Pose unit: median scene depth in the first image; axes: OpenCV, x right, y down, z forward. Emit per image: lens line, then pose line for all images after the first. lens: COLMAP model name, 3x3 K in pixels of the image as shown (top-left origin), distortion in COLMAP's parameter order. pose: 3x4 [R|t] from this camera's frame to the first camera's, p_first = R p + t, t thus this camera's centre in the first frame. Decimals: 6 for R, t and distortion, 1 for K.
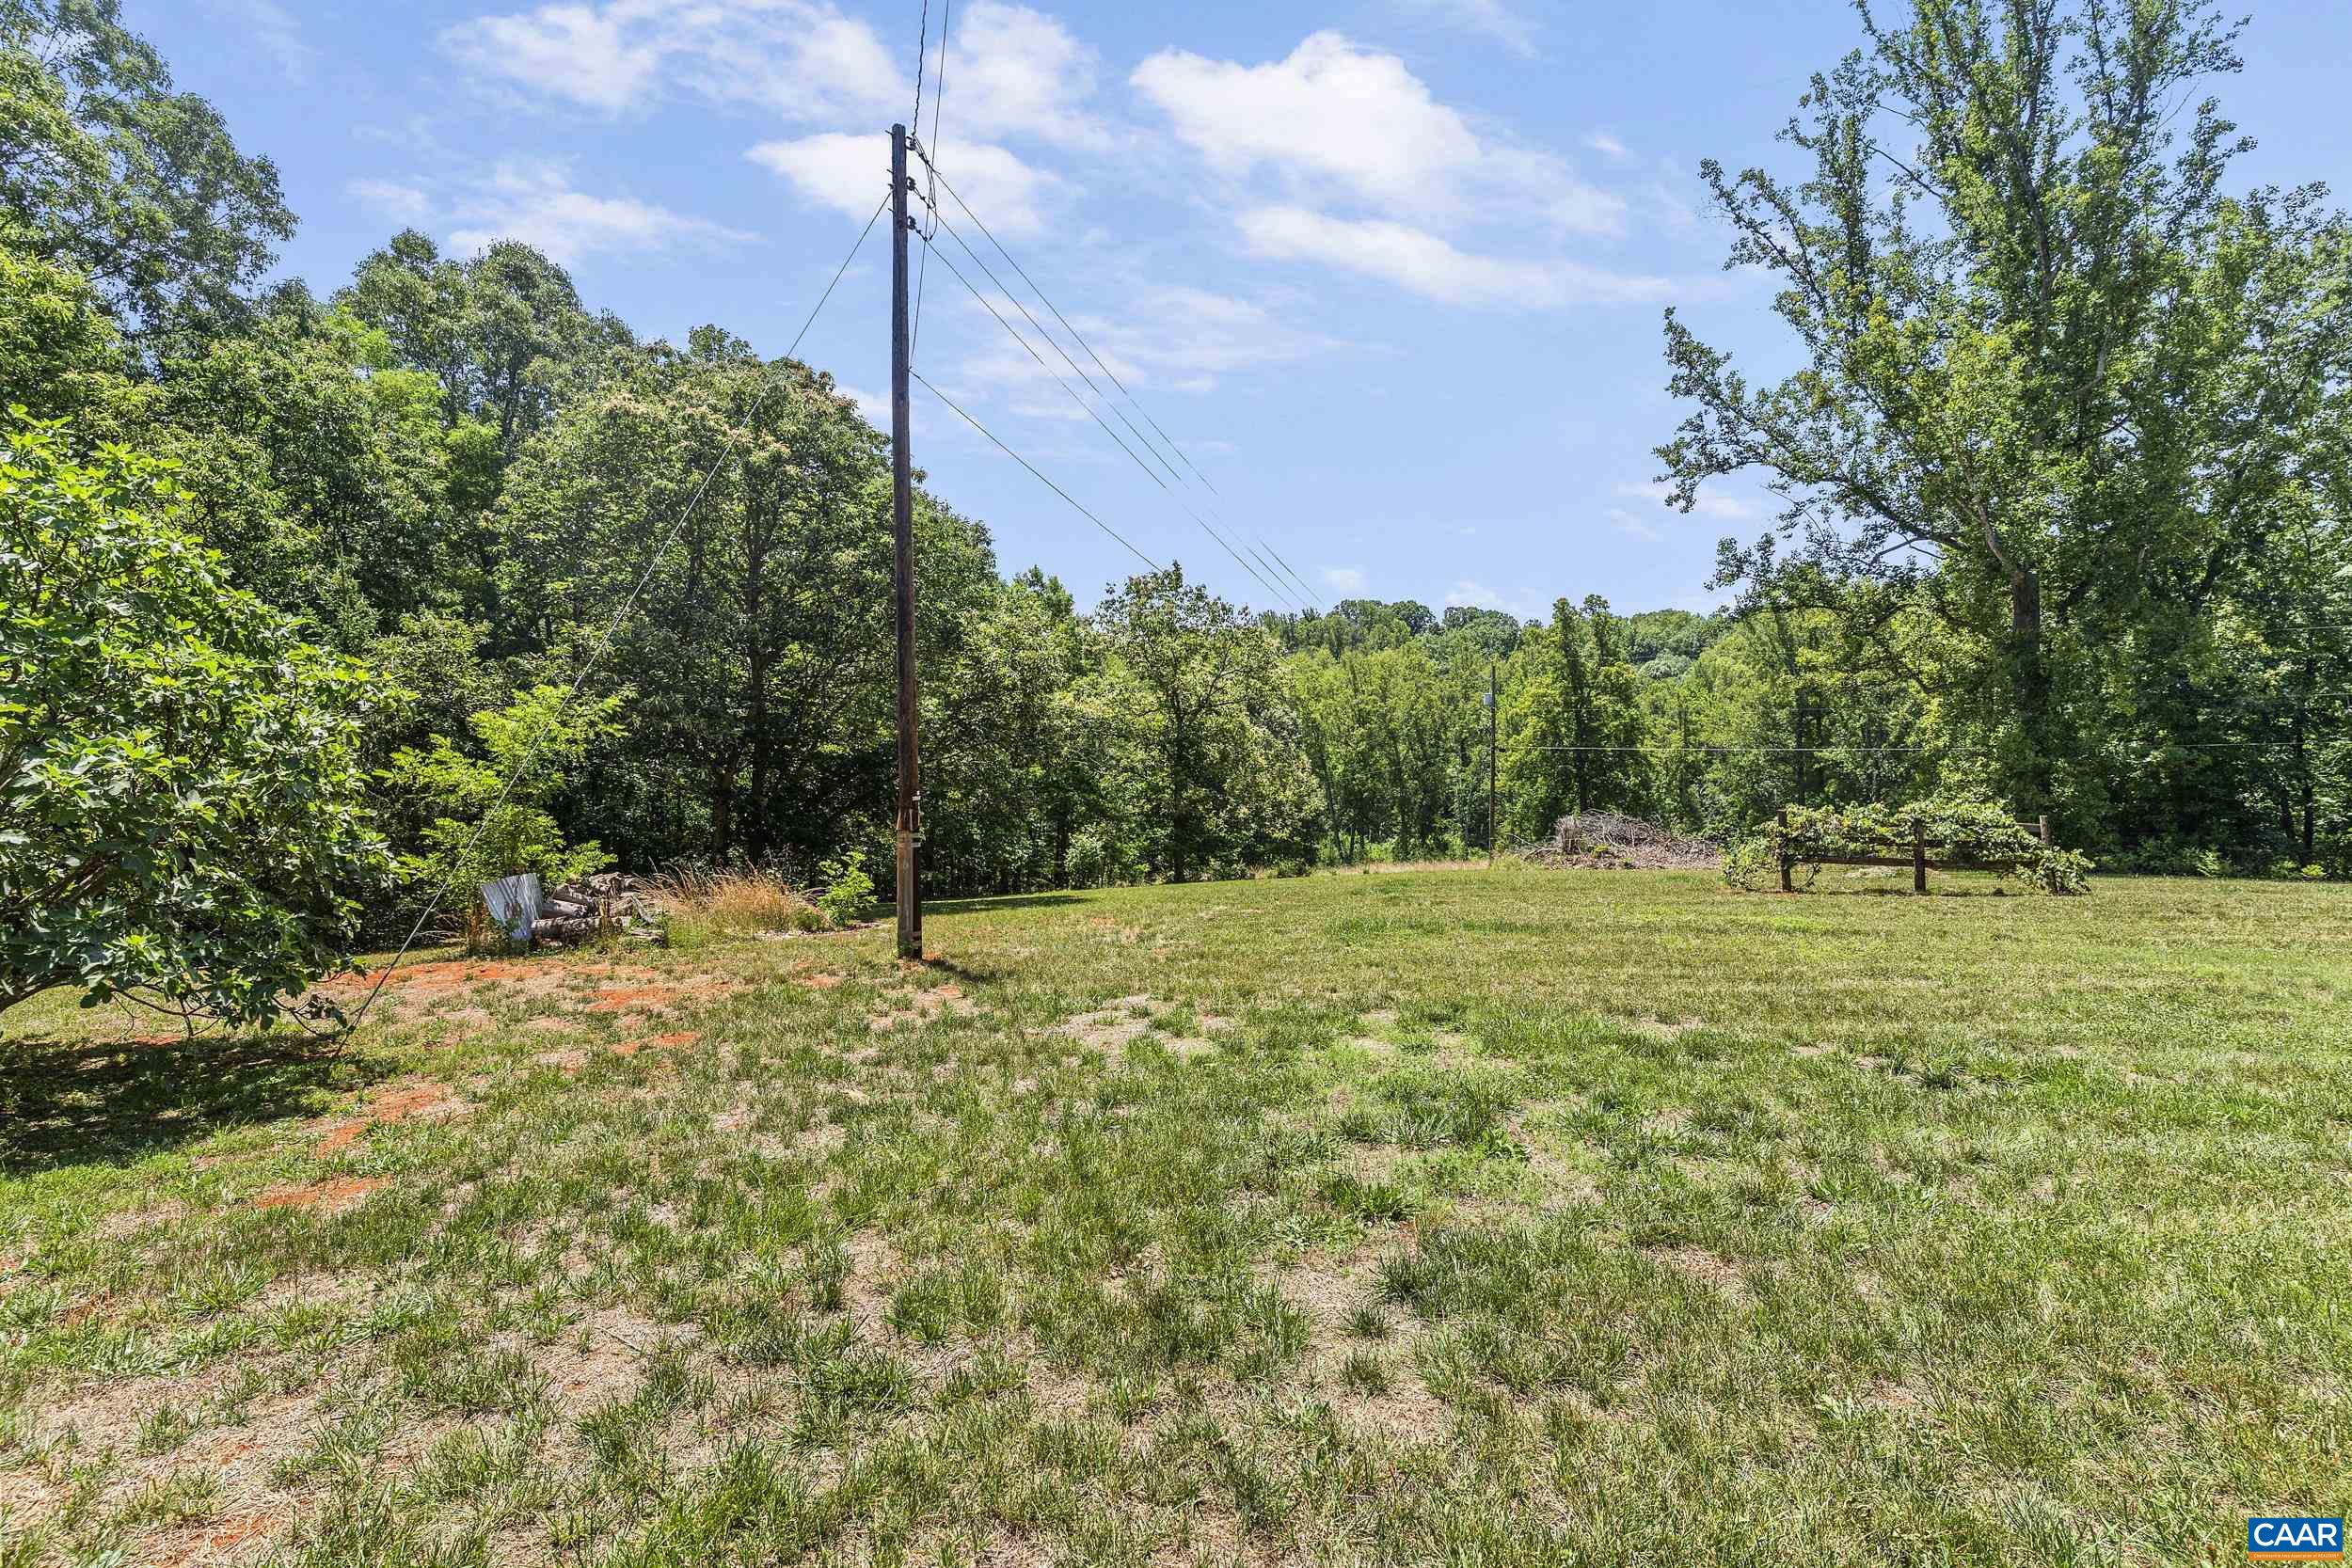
lens RADIAL K [[1130.6, 0, 1180.1], [0, 1130.6, 786.3], [0, 0, 1]] dist [0.004957, -0.003401]
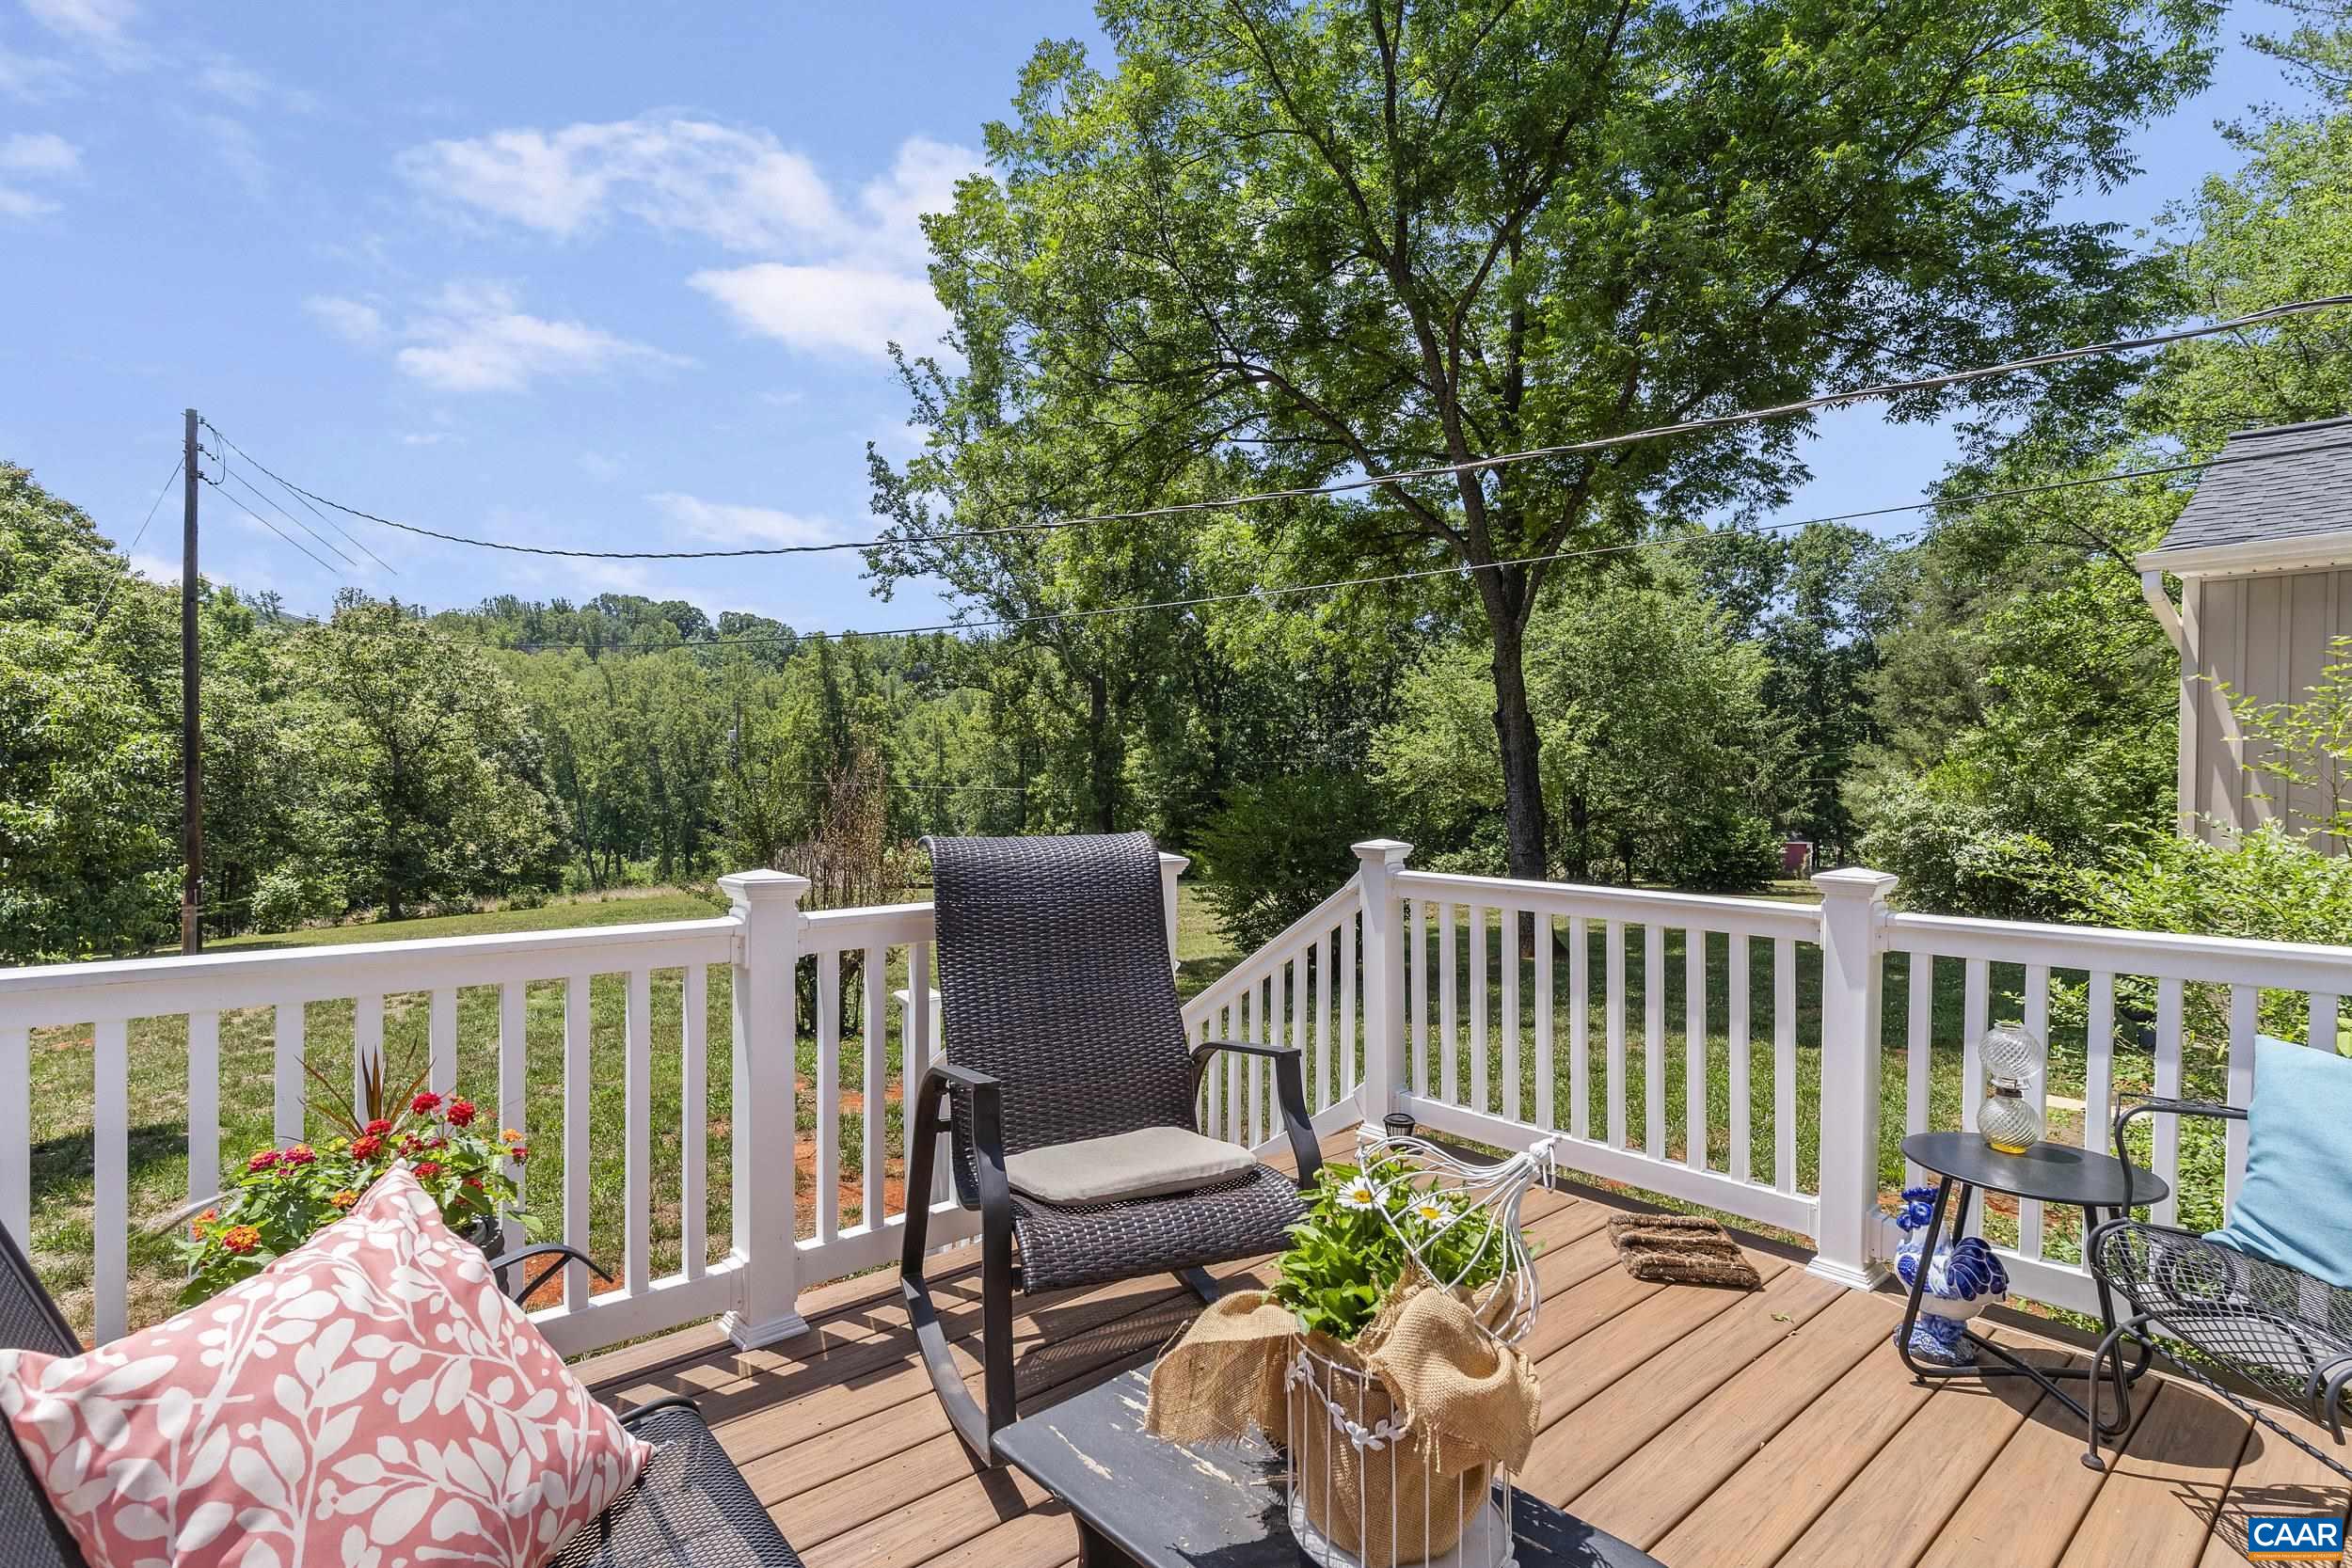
lens RADIAL K [[1130.6, 0, 1162.5], [0, 1130.6, 791.7], [0, 0, 1]] dist [0.004957, -0.003401]
pose [[0.823167, 0.007410, 0.567751, -0.011299], [-0.003725, 0.999964, -0.007651, -0.022020], [-0.567787, 0.004184, 0.823165, -0.199988]]
